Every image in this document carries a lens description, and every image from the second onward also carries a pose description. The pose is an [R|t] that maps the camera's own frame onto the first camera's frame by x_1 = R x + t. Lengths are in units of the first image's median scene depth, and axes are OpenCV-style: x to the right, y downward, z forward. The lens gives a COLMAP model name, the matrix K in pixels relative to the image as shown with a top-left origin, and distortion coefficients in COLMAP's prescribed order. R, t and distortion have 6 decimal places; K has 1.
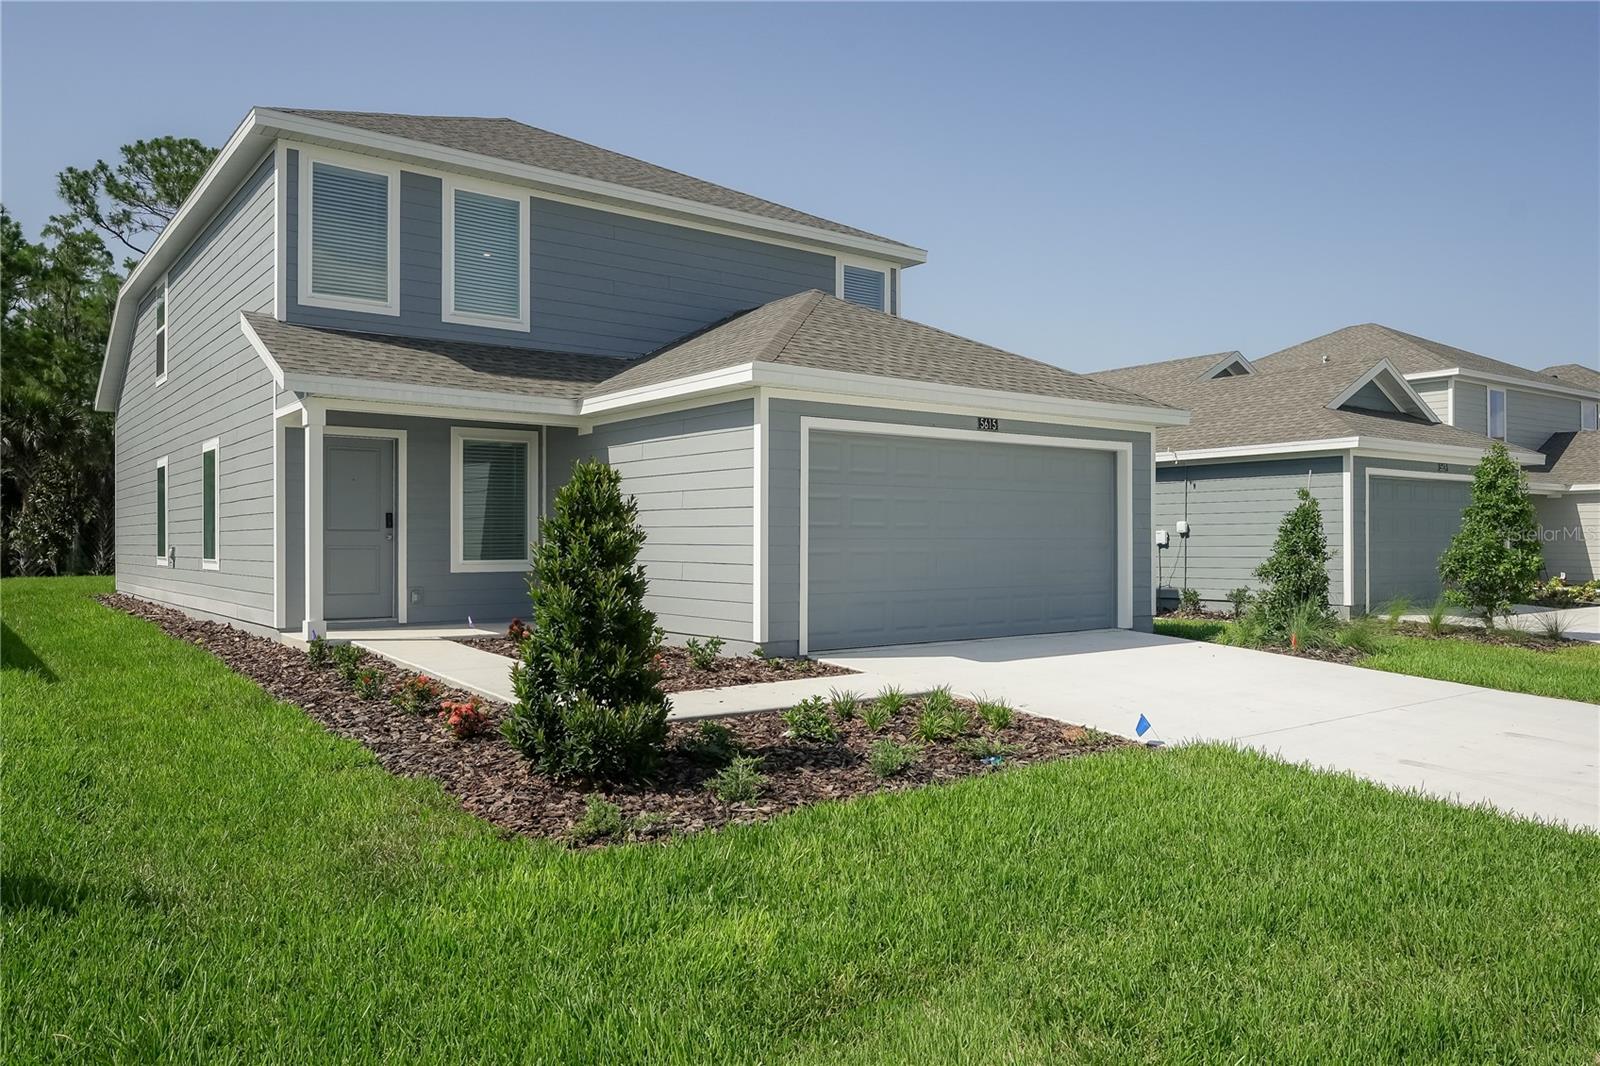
lens RADIAL K [[1148.0, 0, 786.9], [0, 1148.0, 536.2], [0, 0, 1]] dist [0.005172, -0.000334]
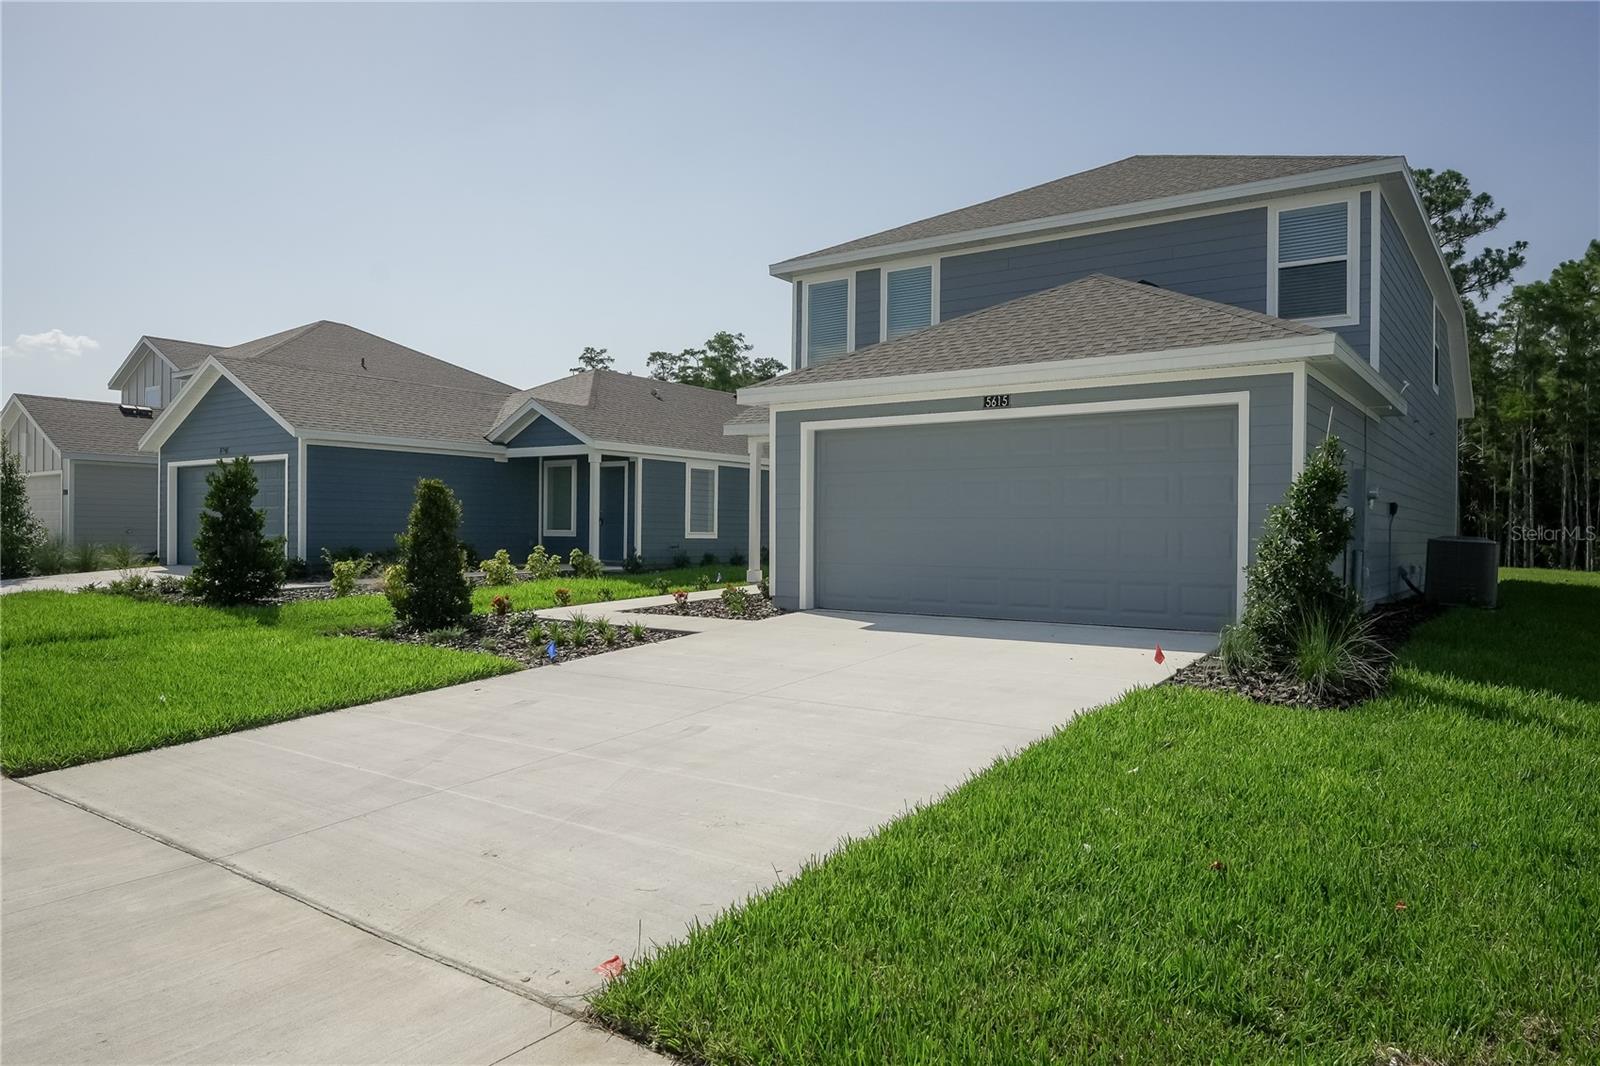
lens RADIAL K [[1061.3, 0, 798.0], [0, 1061.3, 532.1], [0, 0, 1]] dist [-0.030380, -0.000554]
pose [[0.293712, 0.000926, -0.955893, 0.939431], [-0.003034, 0.999995, 0.000037, 0.014545], [0.955889, 0.002889, 0.293714, 0.534306]]
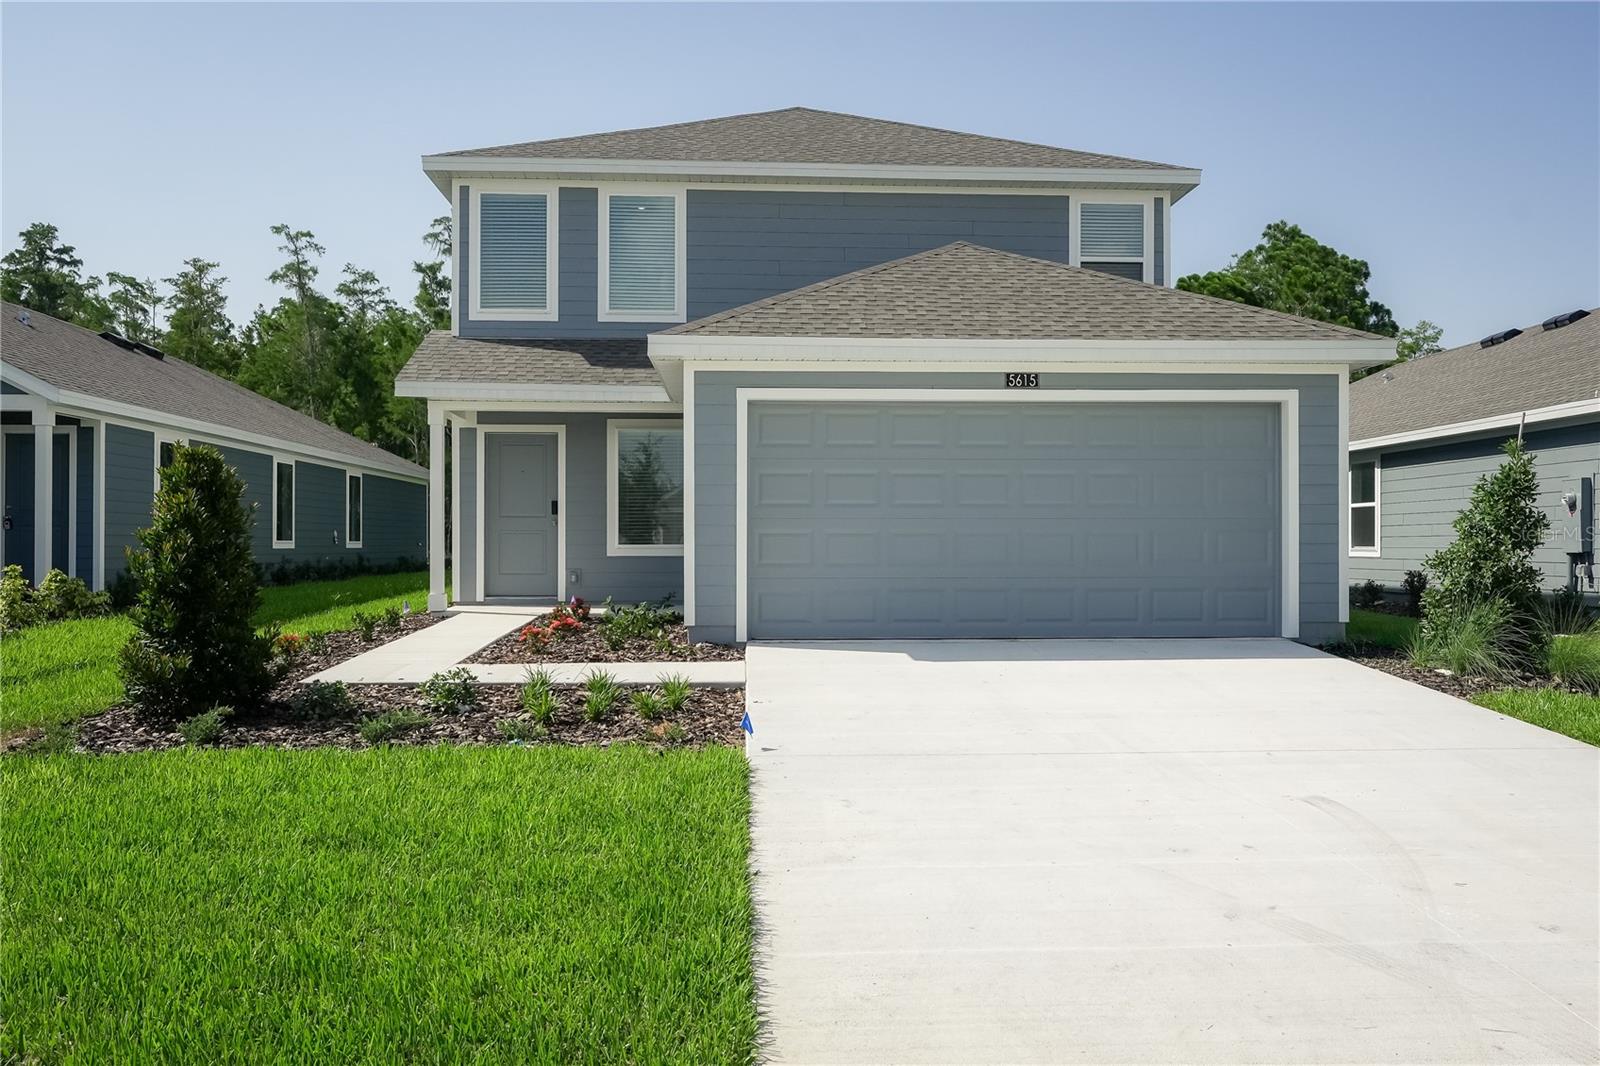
lens RADIAL K [[1223.3, 0, 810.6], [0, 1223.3, 536.6], [0, 0, 1]] dist [-0.004327, -0.004631]
pose [[0.833562, -0.003024, -0.552418, 0.505775], [0.004855, 0.999986, 0.001852, 0.012654], [0.552405, -0.004226, 0.833565, 0.163079]]
